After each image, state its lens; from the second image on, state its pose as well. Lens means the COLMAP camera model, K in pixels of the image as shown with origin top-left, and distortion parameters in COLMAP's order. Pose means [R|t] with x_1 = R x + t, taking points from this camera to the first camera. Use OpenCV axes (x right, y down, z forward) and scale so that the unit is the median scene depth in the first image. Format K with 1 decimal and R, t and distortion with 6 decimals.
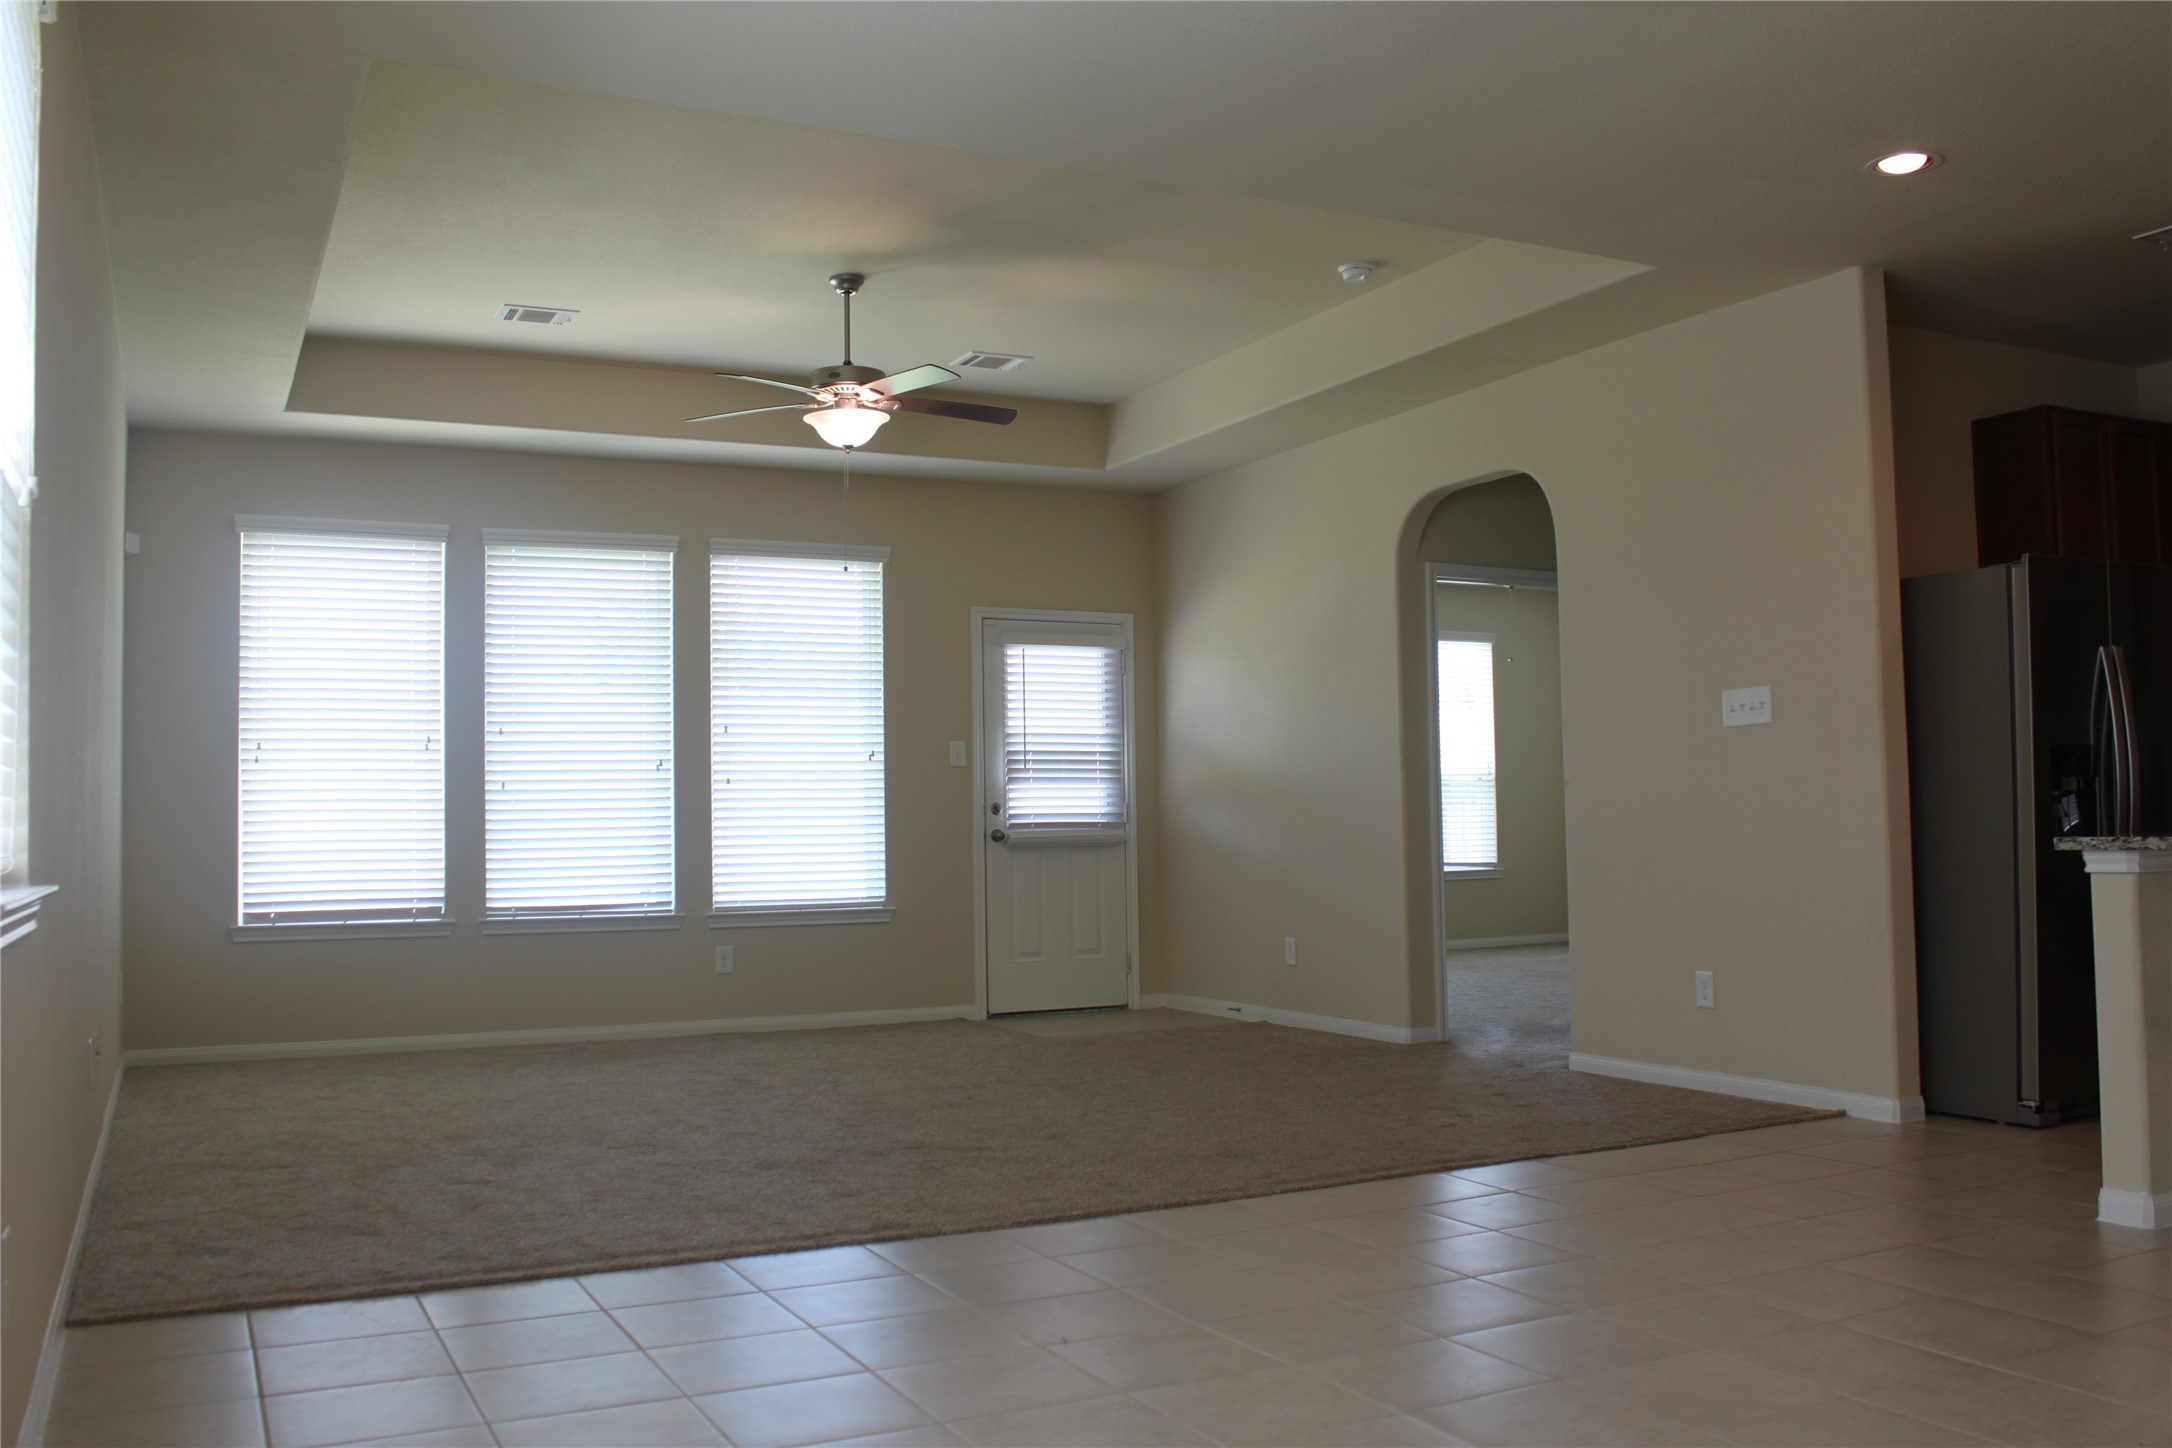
lens RADIAL K [[1857.4, 0, 1086.0], [0, 1857.4, 724.0], [0, 0, 1]] dist [-0.163317, 0.155257]
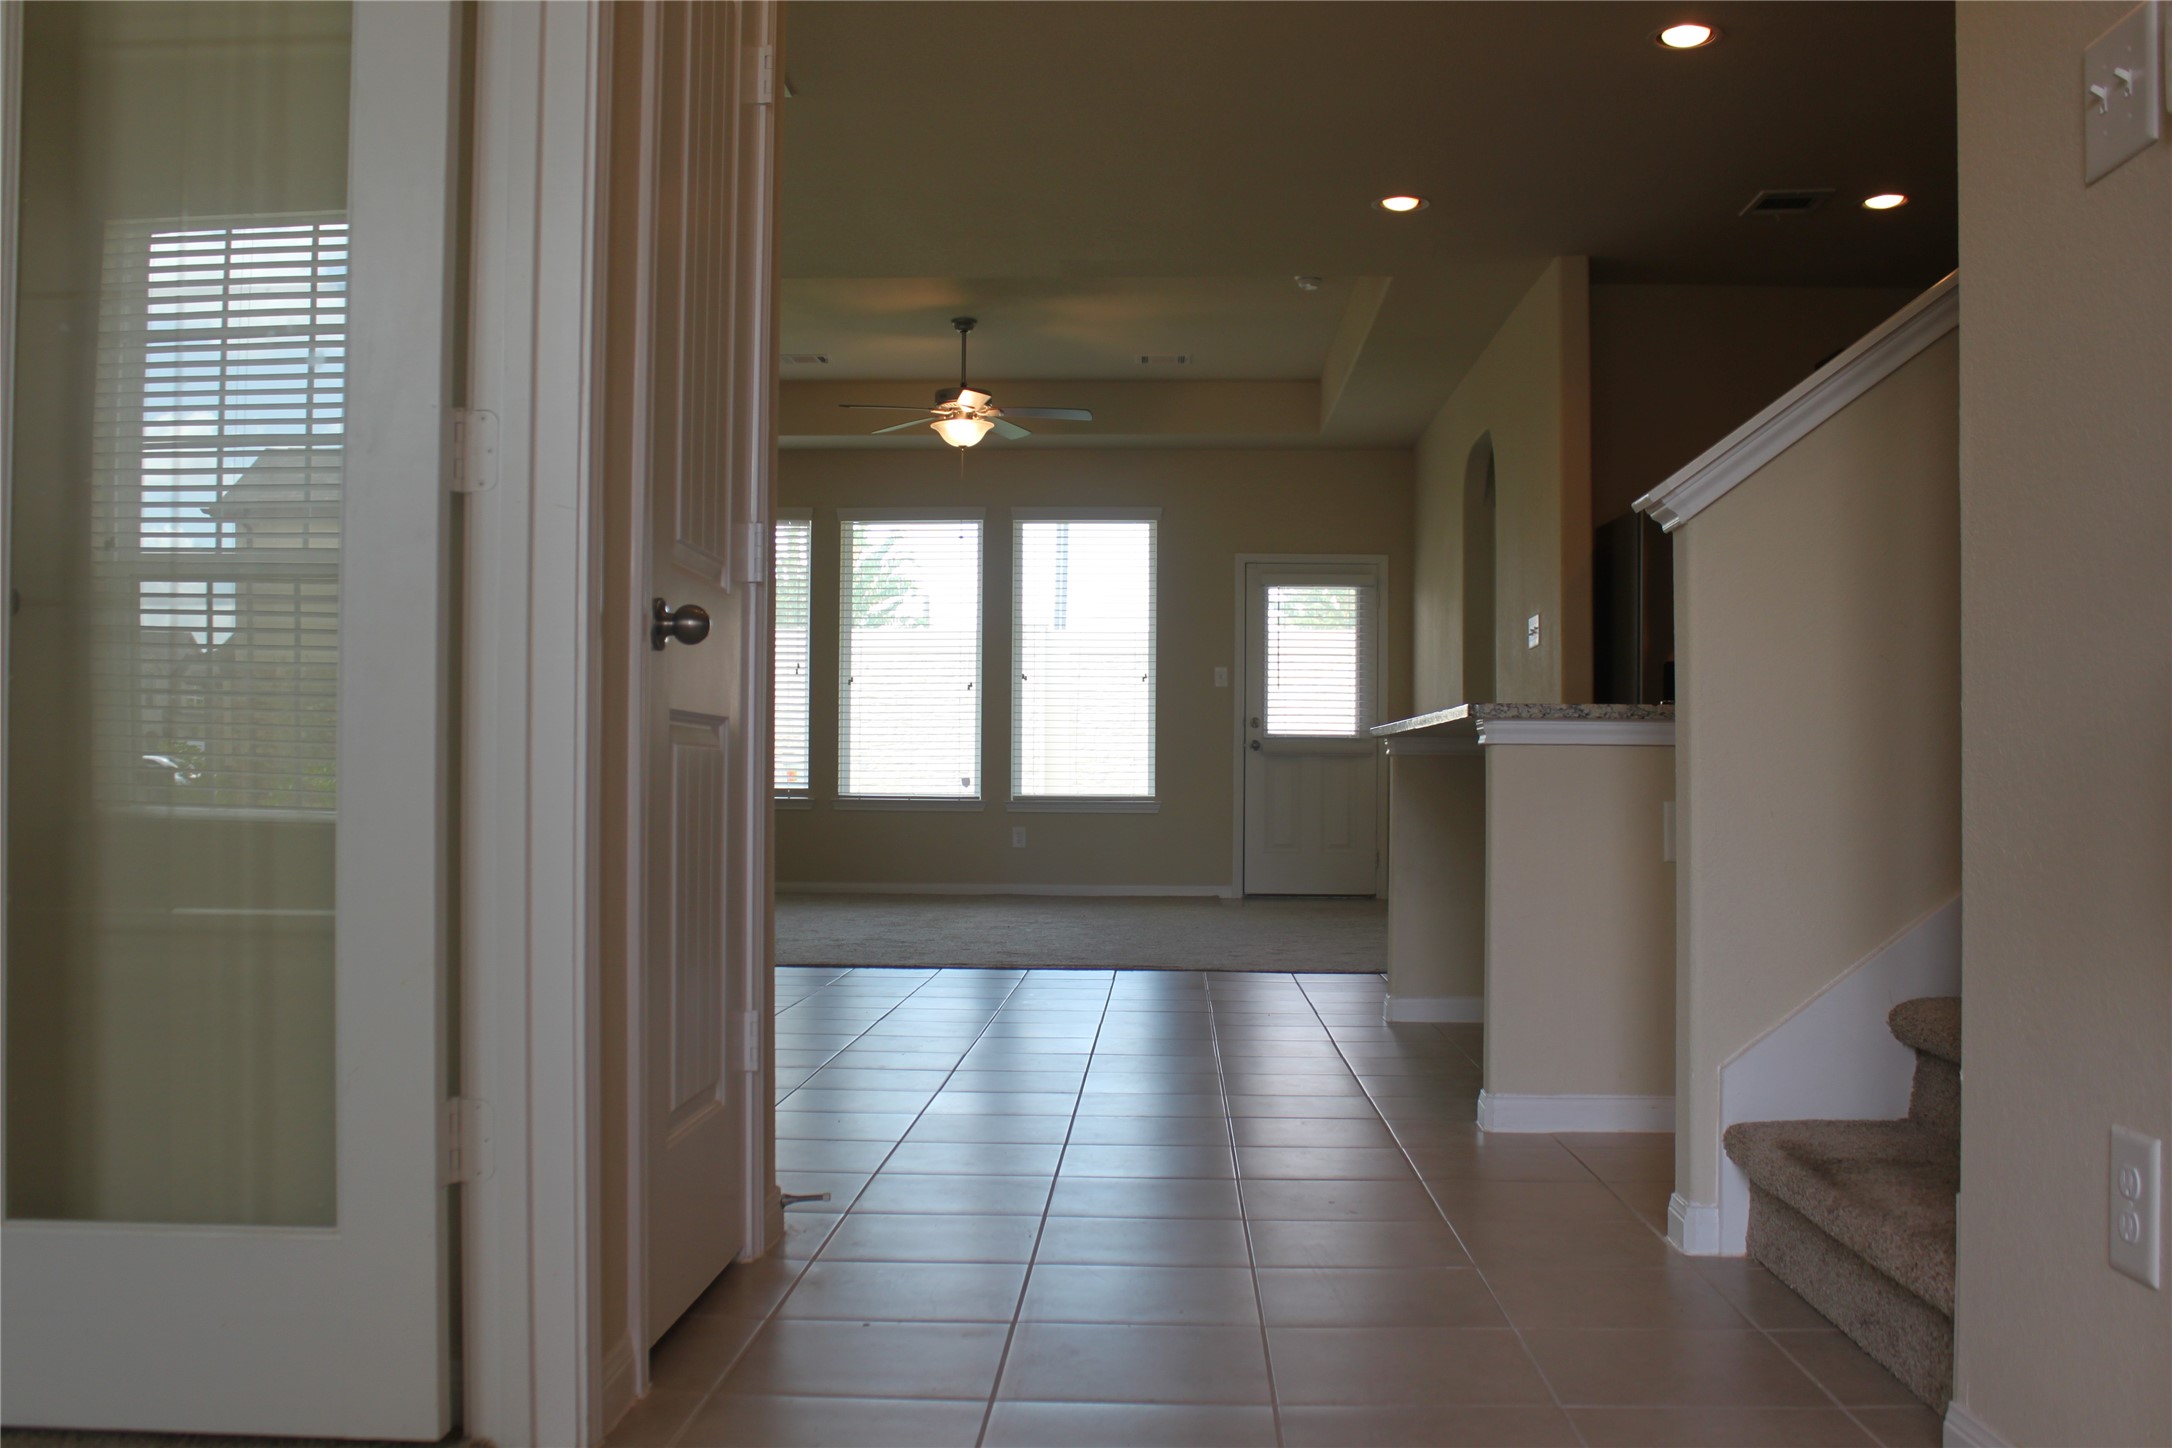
lens RADIAL K [[2000.6, 0, 1086.0], [0, 2000.6, 724.0], [0, 0, 1]] dist [-0.095689, 0.014749]
pose [[0.872752, 0.010289, -0.488055, 0.586595], [0.006079, 0.999471, 0.031942, 0.005777], [0.488126, -0.030844, 0.872228, -0.212413]]
